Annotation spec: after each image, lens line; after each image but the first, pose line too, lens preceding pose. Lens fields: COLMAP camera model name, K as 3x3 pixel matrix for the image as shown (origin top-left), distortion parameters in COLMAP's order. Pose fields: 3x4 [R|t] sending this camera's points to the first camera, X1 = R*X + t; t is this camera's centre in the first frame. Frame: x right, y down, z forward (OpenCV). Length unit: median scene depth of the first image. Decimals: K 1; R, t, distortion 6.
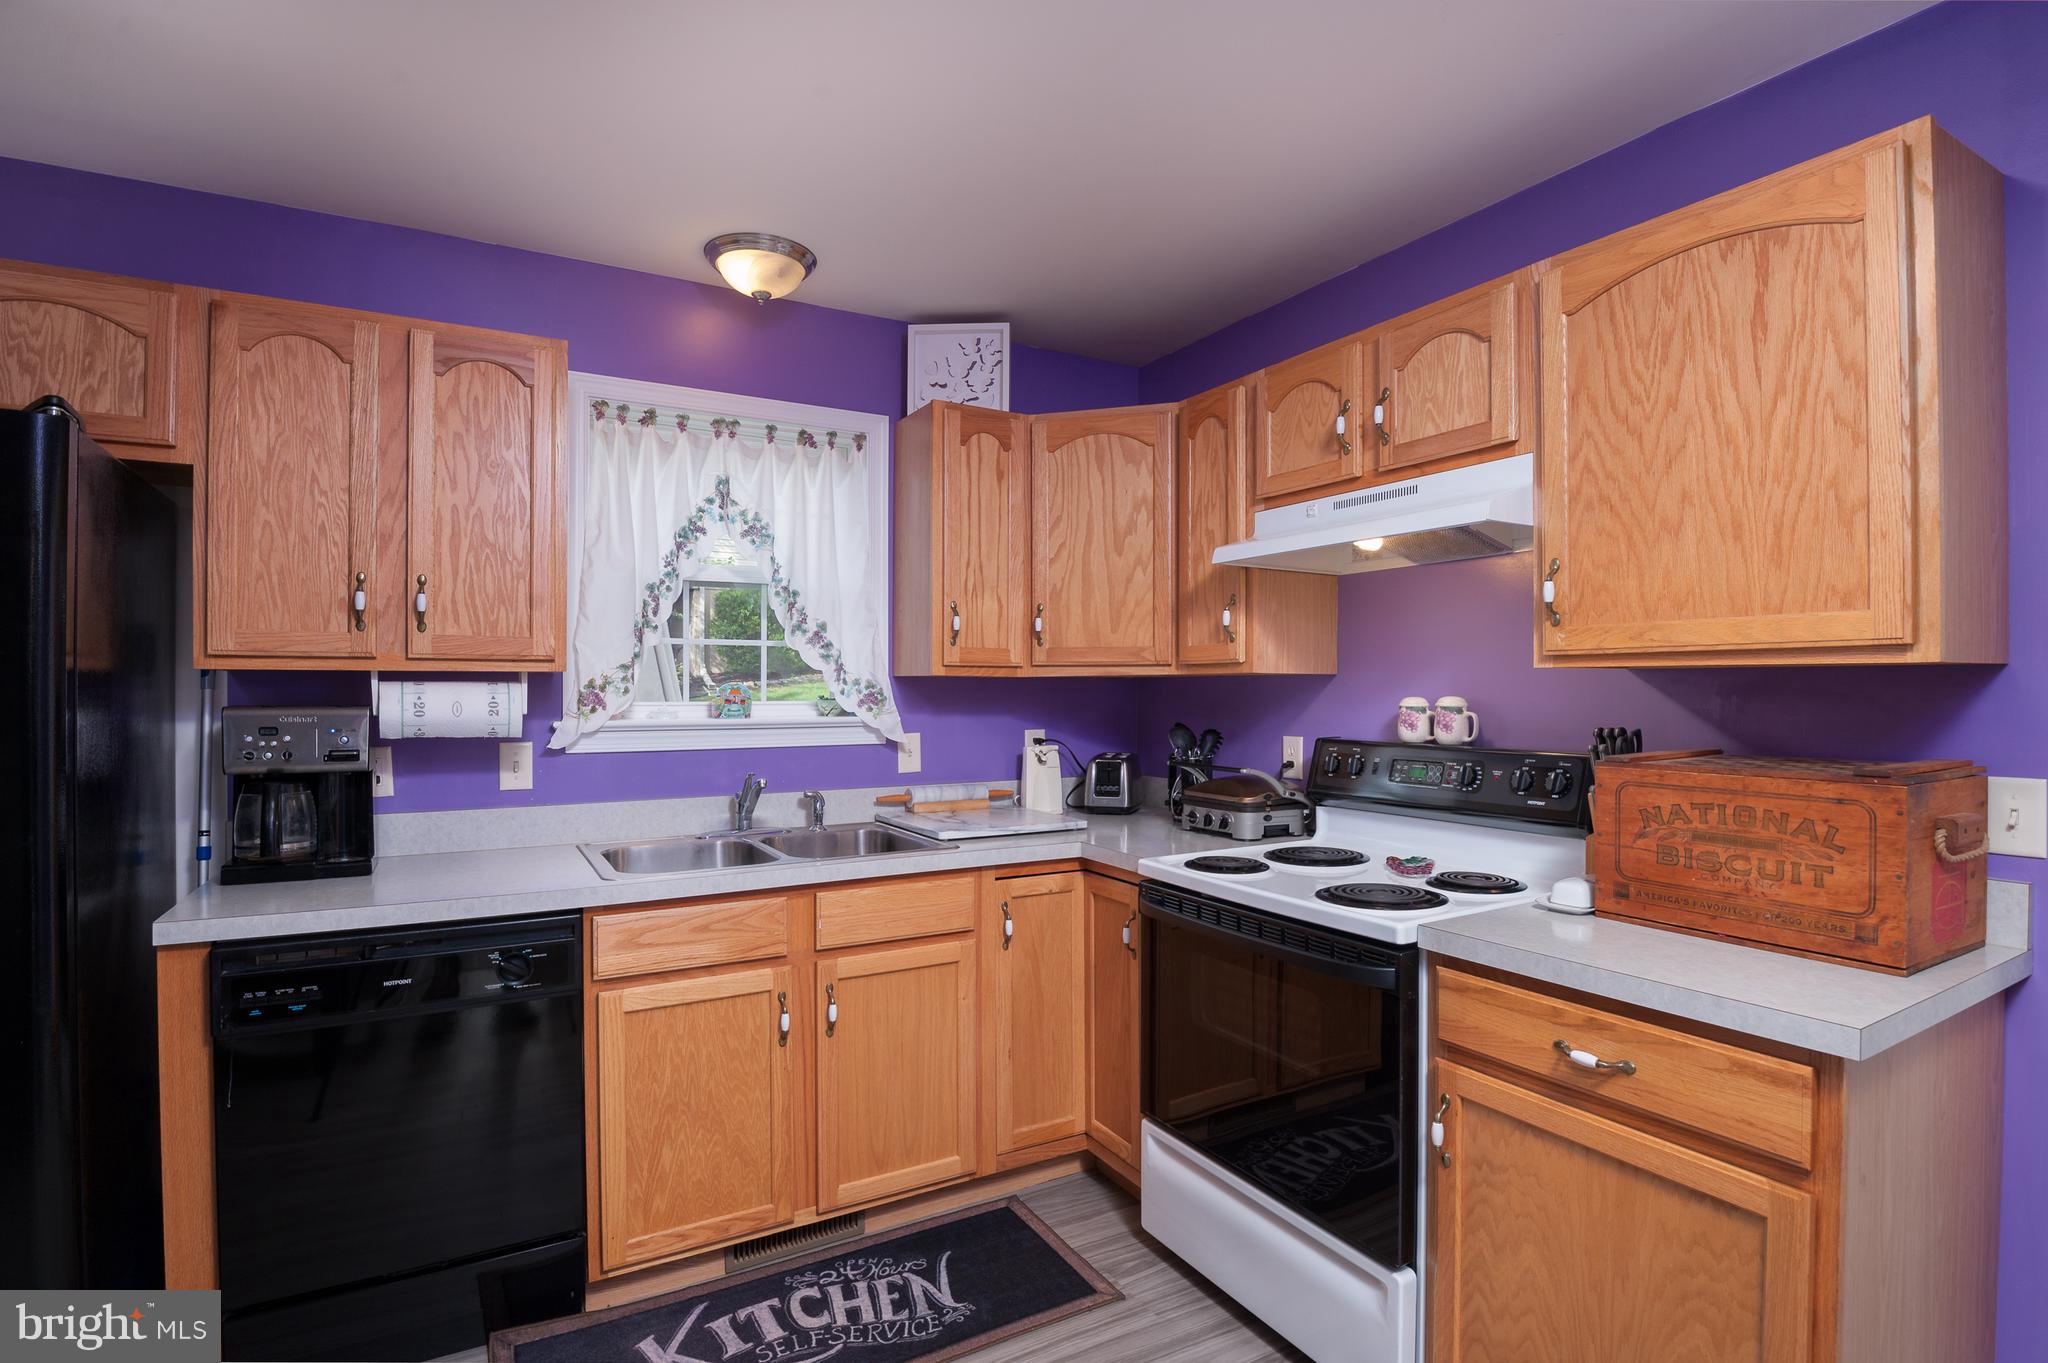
lens RADIAL K [[1004.2, 0, 1015.7], [0, 1004.2, 685.6], [0, 0, 1]] dist [-0.029670, -0.000869]
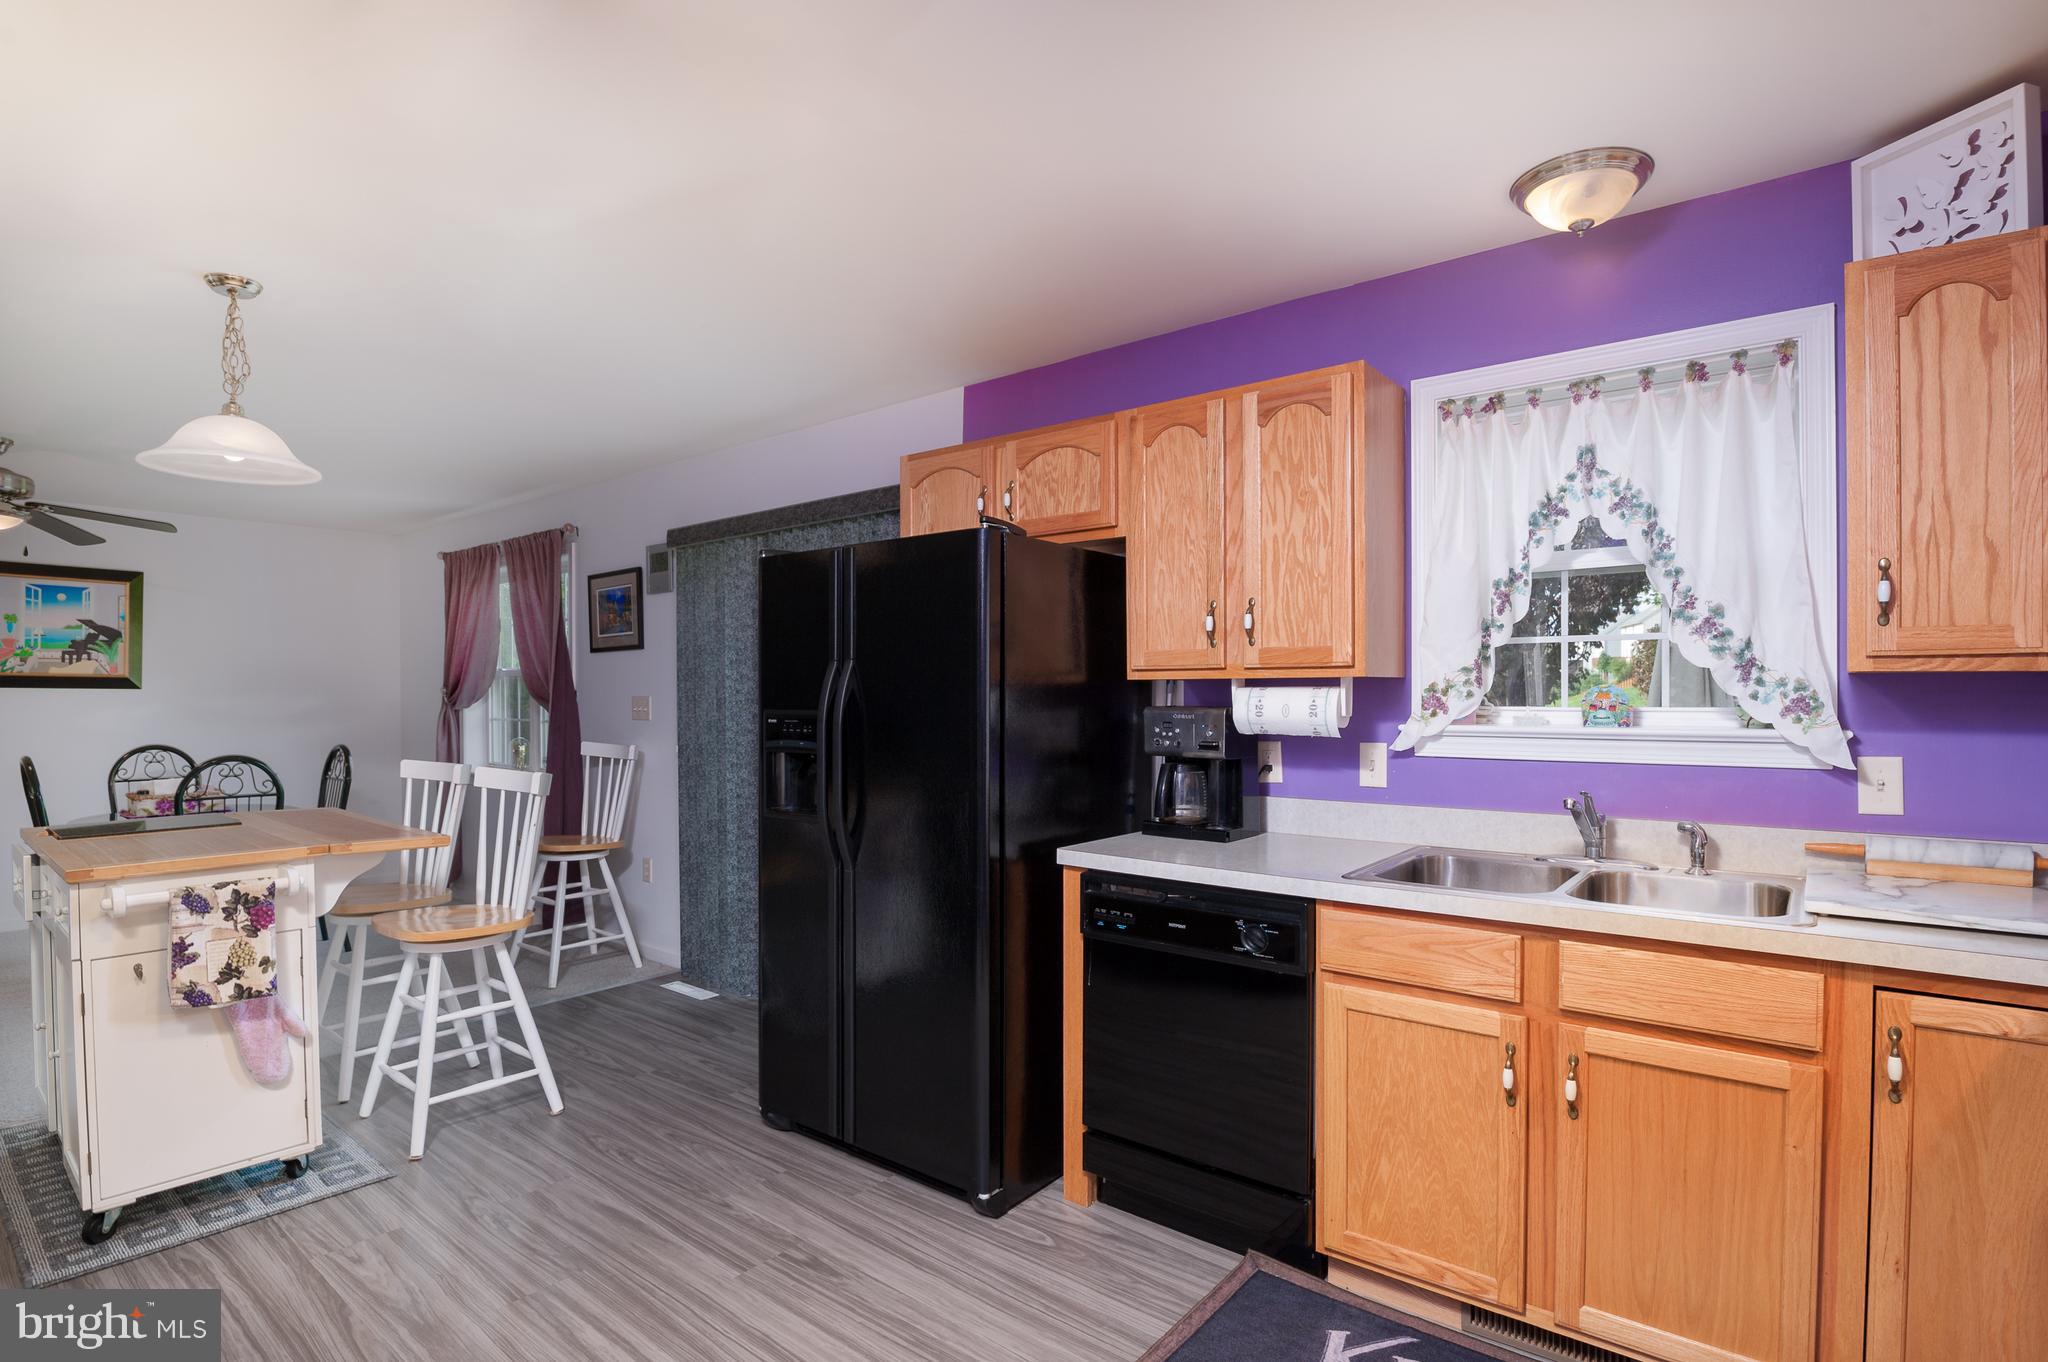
lens RADIAL K [[1004.2, 0, 1003.9], [0, 1004.2, 693.8], [0, 0, 1]] dist [-0.029670, -0.000869]
pose [[0.351425, 0.000338, -0.936216, 0.439453], [0.007018, 0.999971, 0.002995, -0.001963], [0.936190, -0.007623, 0.351412, 0.305334]]
